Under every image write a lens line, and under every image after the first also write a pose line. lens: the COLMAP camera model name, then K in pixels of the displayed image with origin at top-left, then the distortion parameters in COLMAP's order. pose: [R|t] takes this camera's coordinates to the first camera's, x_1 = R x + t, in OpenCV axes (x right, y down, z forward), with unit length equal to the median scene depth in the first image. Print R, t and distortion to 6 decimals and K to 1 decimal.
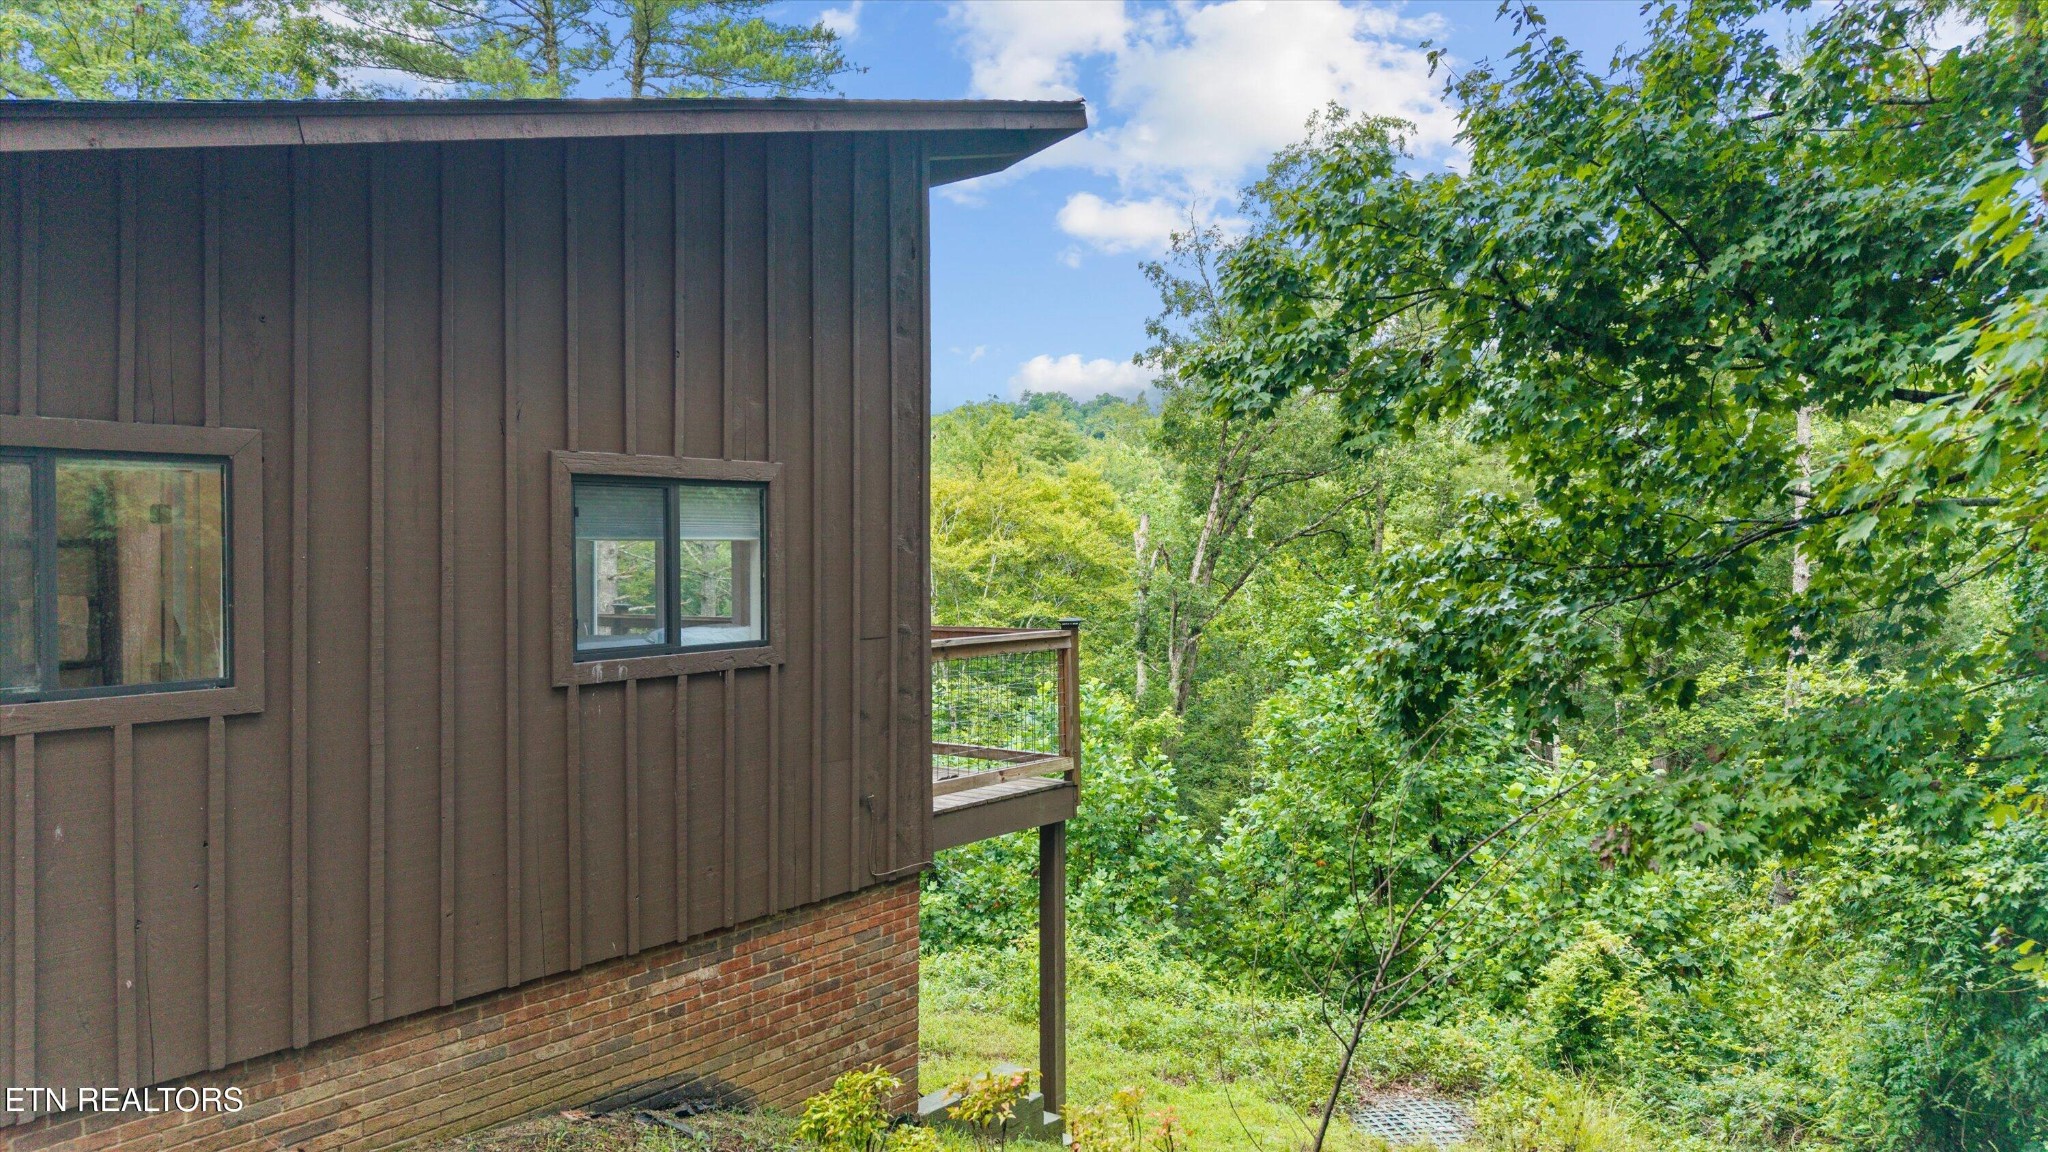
lens RADIAL K [[1314.9, 0, 1010.3], [0, 1314.9, 585.5], [0, 0, 1]] dist [0.016761, -0.023231]
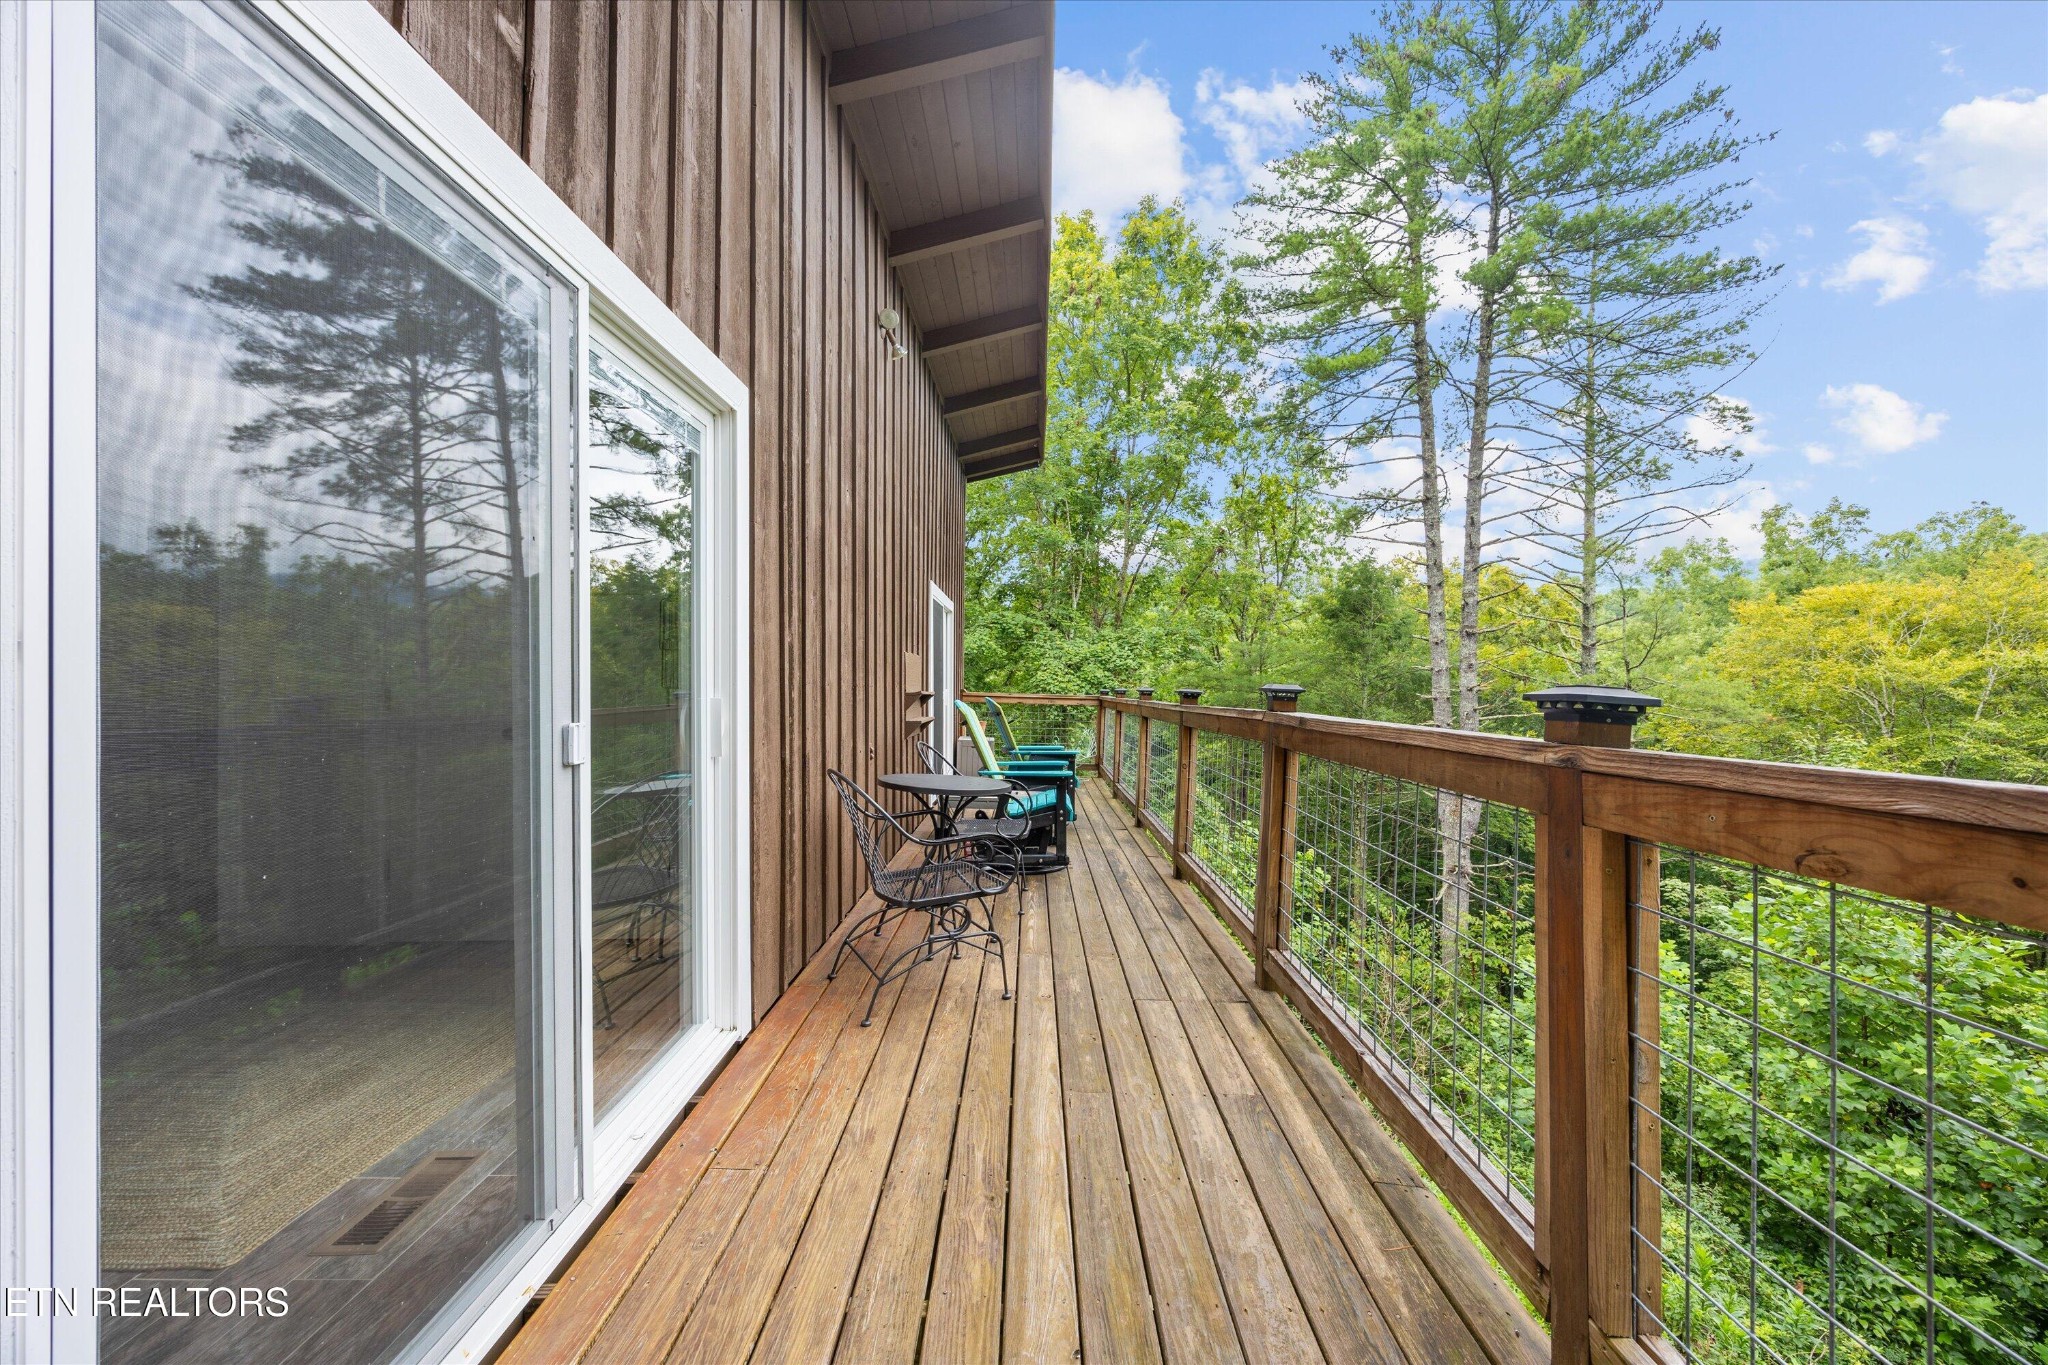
lens RADIAL K [[775.4, 0, 1032.3], [0, 775.4, 674.3], [0, 0, 1]] dist [0.000719, -0.001243]
pose [[0.629582, -0.011157, -0.776854, -0.017754], [-0.018539, 0.999396, -0.029377, 0.007766], [0.776713, 0.032897, 0.628995, 0.249987]]
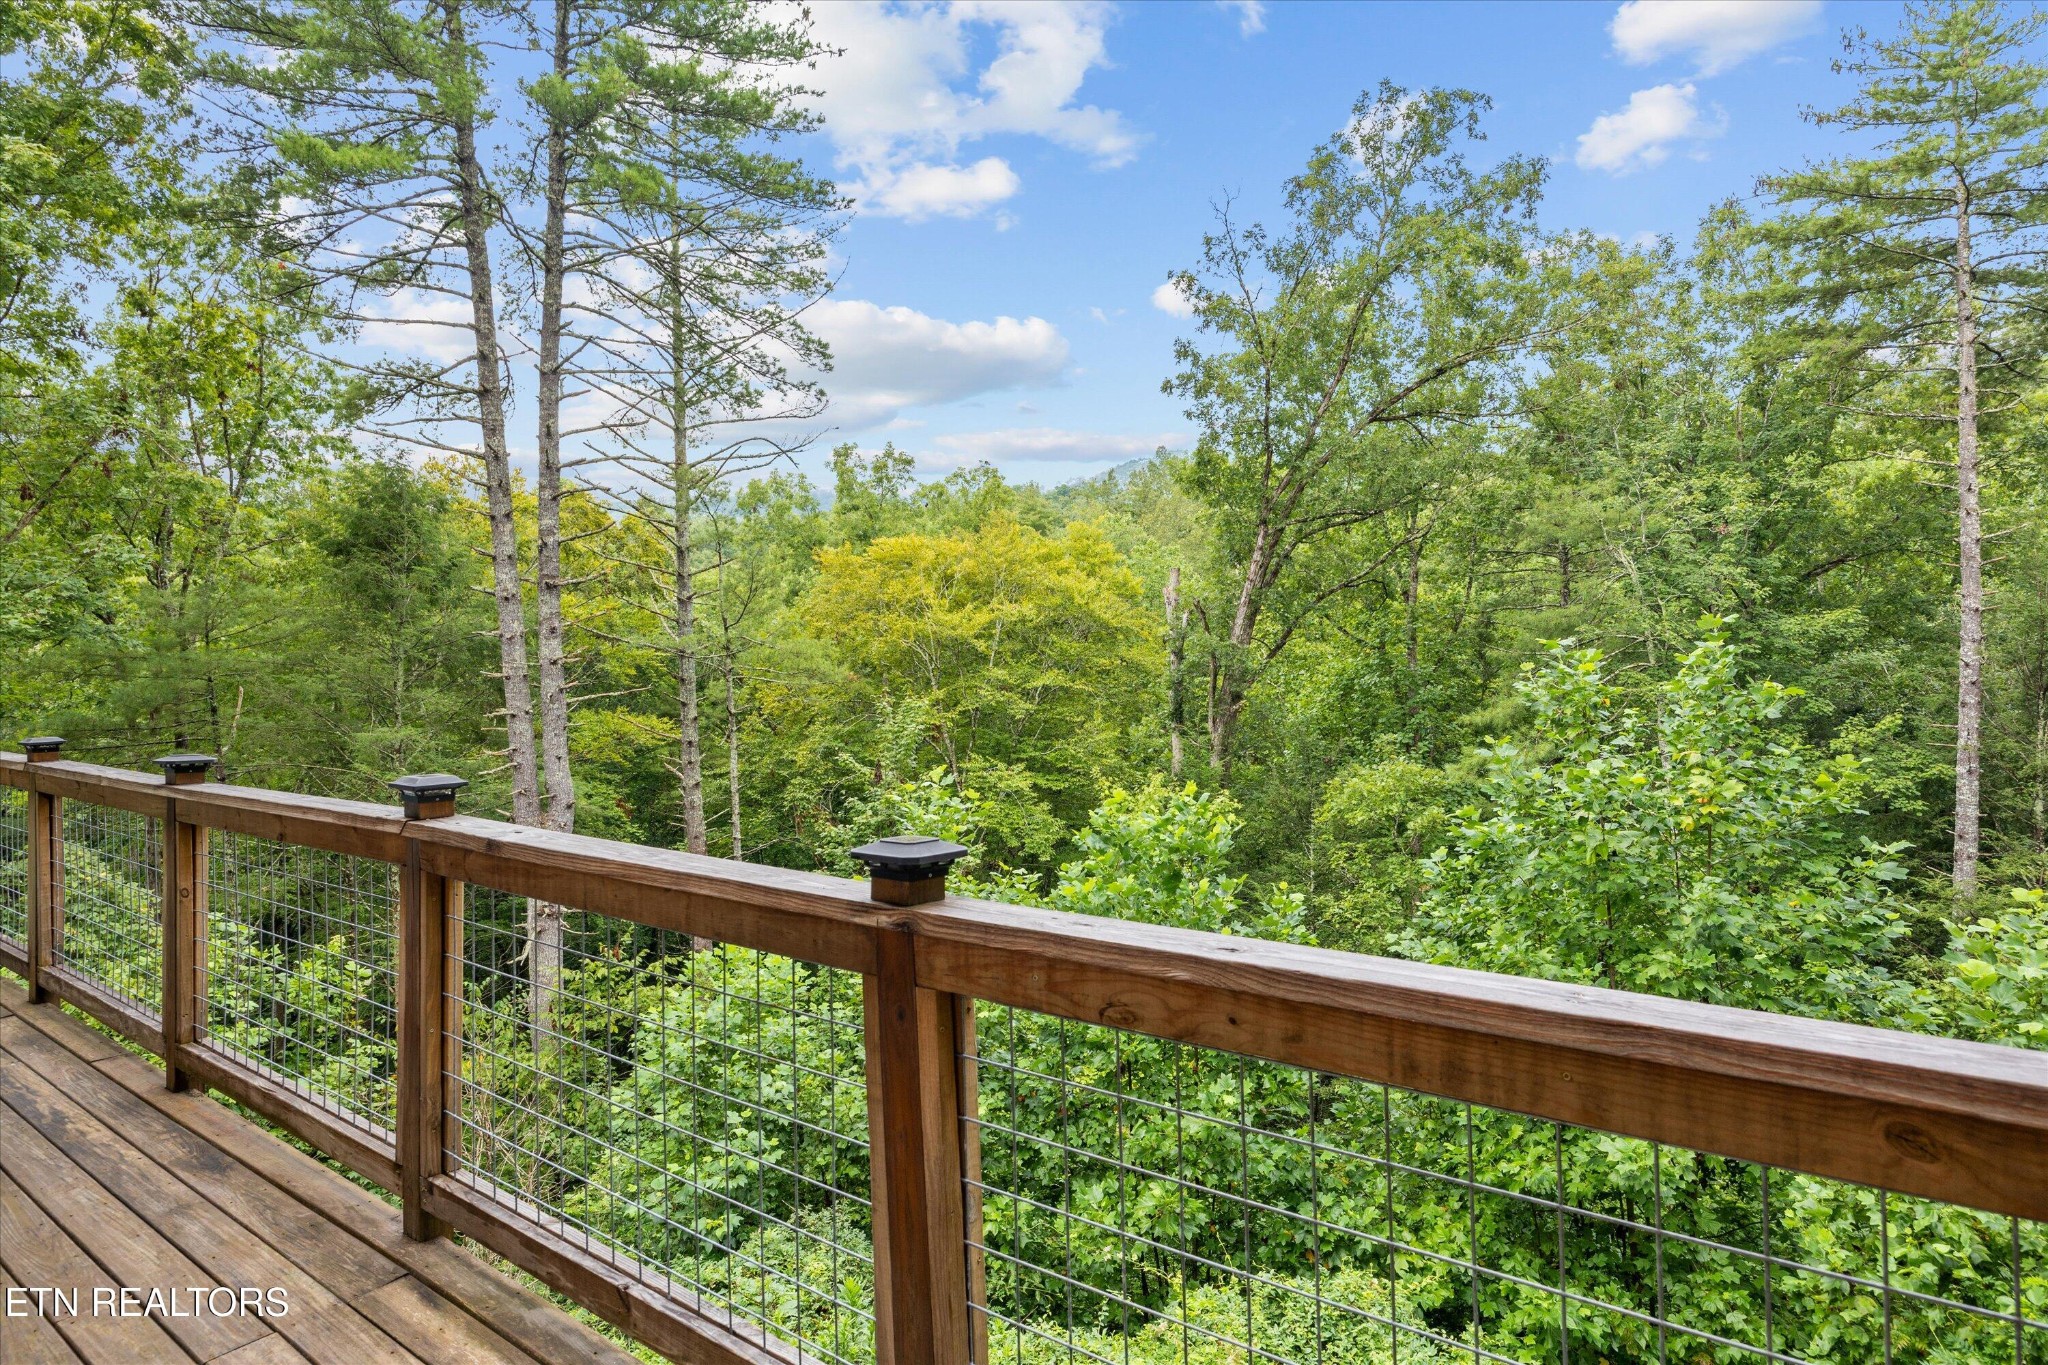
lens RADIAL K [[1137.6, 0, 1021.3], [0, 1137.6, 653.4], [0, 0, 1]] dist [0.001540, -0.001556]
pose [[0.998933, -0.035018, 0.030112, -0.026133], [0.034947, 0.999385, 0.002865, -0.002234], [-0.030194, -0.001810, 0.999542, 0.240311]]
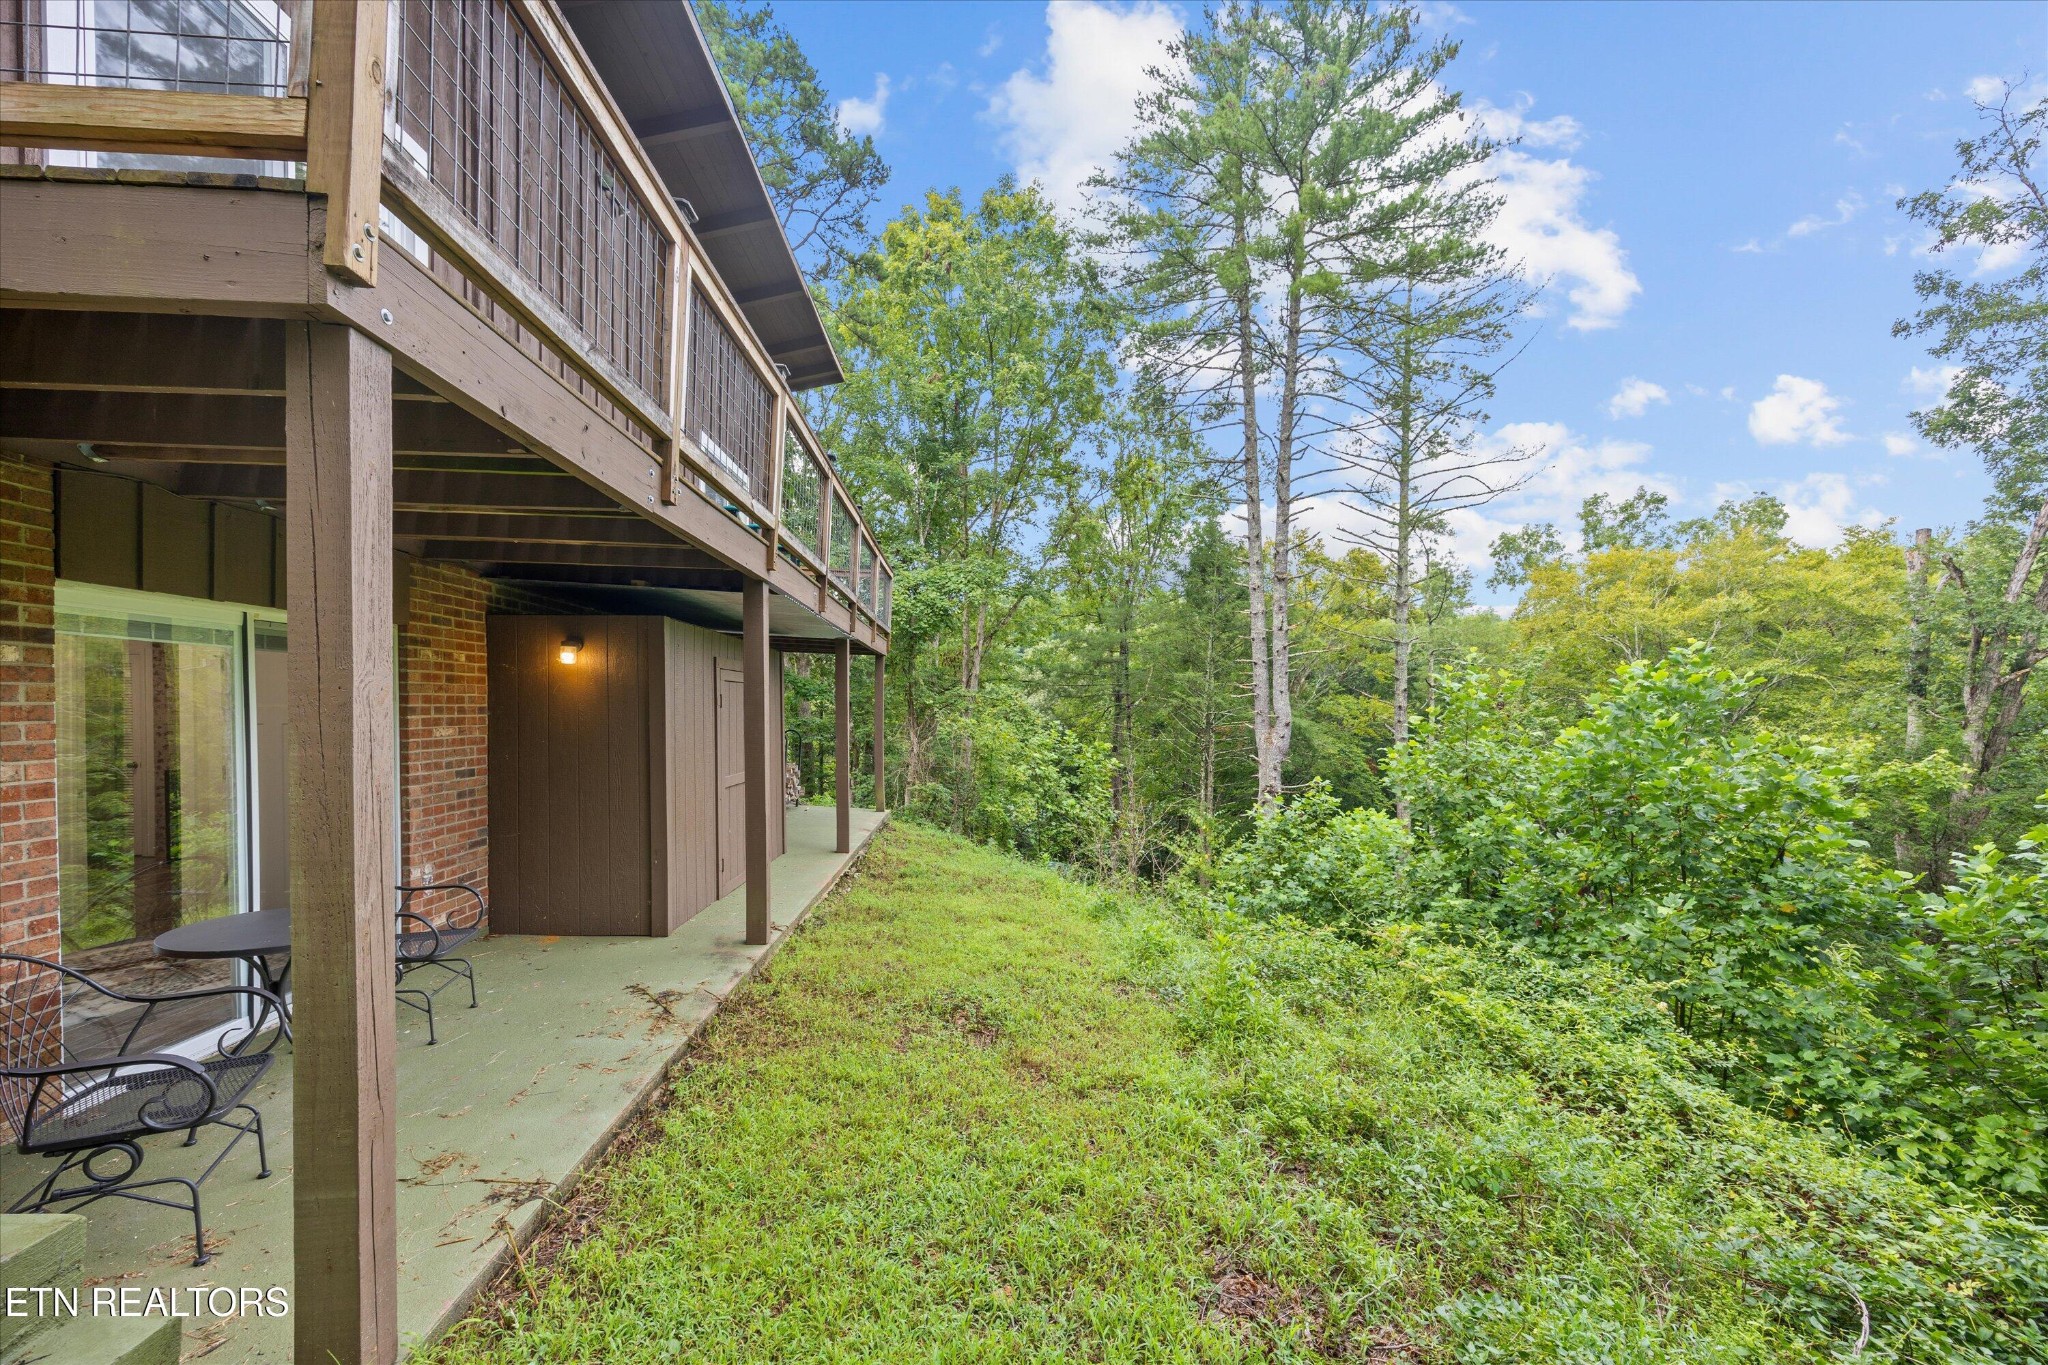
lens RADIAL K [[775.4, 0, 1021.1], [0, 775.4, 701.5], [0, 0, 1]] dist [0.000719, -0.001243]
pose [[0.679064, 0.010316, -0.734006, 0.077099], [-0.024168, 0.999673, -0.008309, 0.071951], [0.733681, 0.023382, 0.679092, 0.265004]]
